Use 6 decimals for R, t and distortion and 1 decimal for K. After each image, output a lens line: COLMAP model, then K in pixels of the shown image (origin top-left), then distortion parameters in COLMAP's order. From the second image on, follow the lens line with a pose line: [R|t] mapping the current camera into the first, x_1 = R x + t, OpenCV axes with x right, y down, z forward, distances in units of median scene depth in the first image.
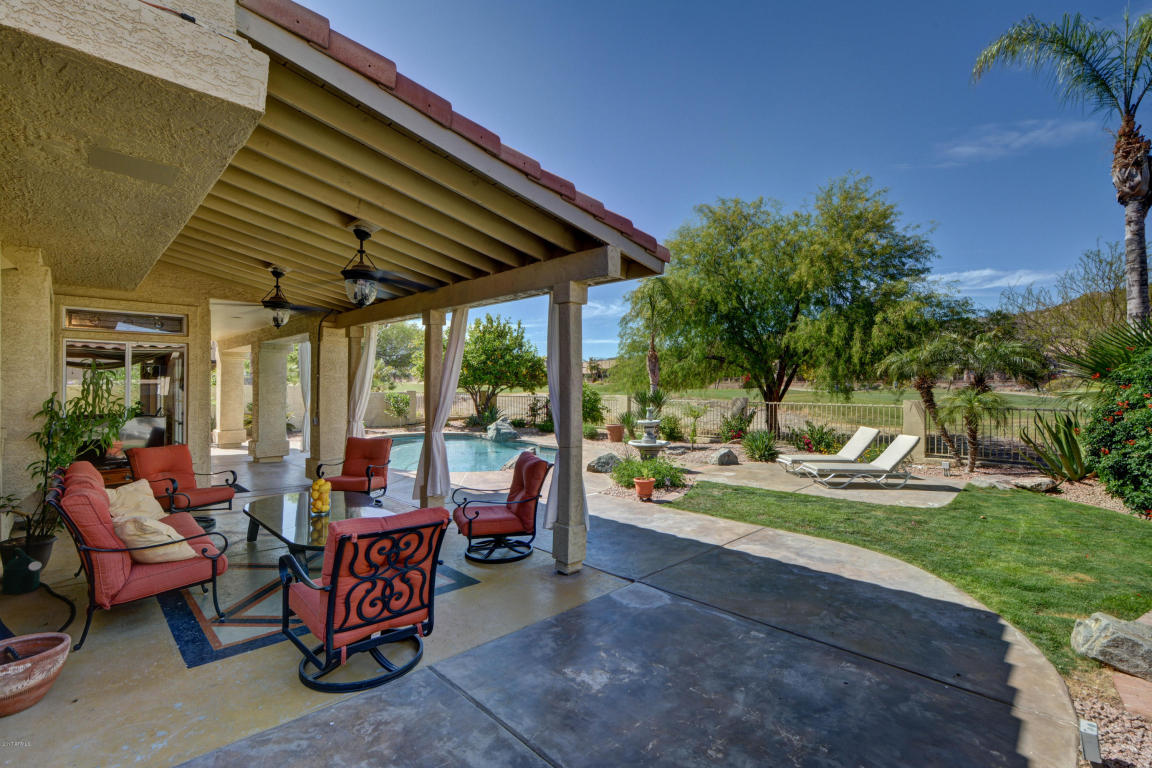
lens RADIAL K [[512.7, 0, 574.0], [0, 512.7, 384.8], [0, 0, 1]] dist [0.003504, -0.004121]
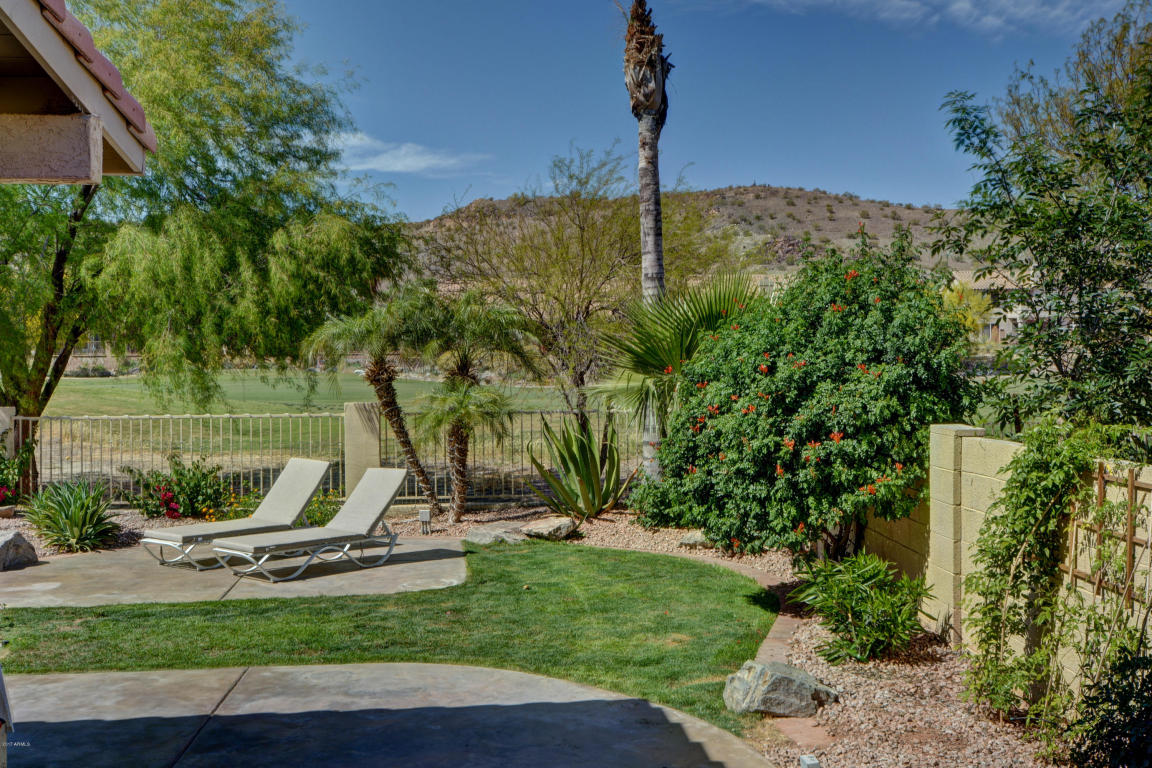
lens RADIAL K [[1250.5, 0, 581.6], [0, 1250.5, 384.4], [0, 0, 1]] dist [-0.052750, 0.000000]
pose [[0.643207, -0.023841, 0.765321, -0.284187], [0.010594, 0.999697, 0.022239, -0.023669], [-0.765619, -0.006197, 0.643265, -0.044000]]
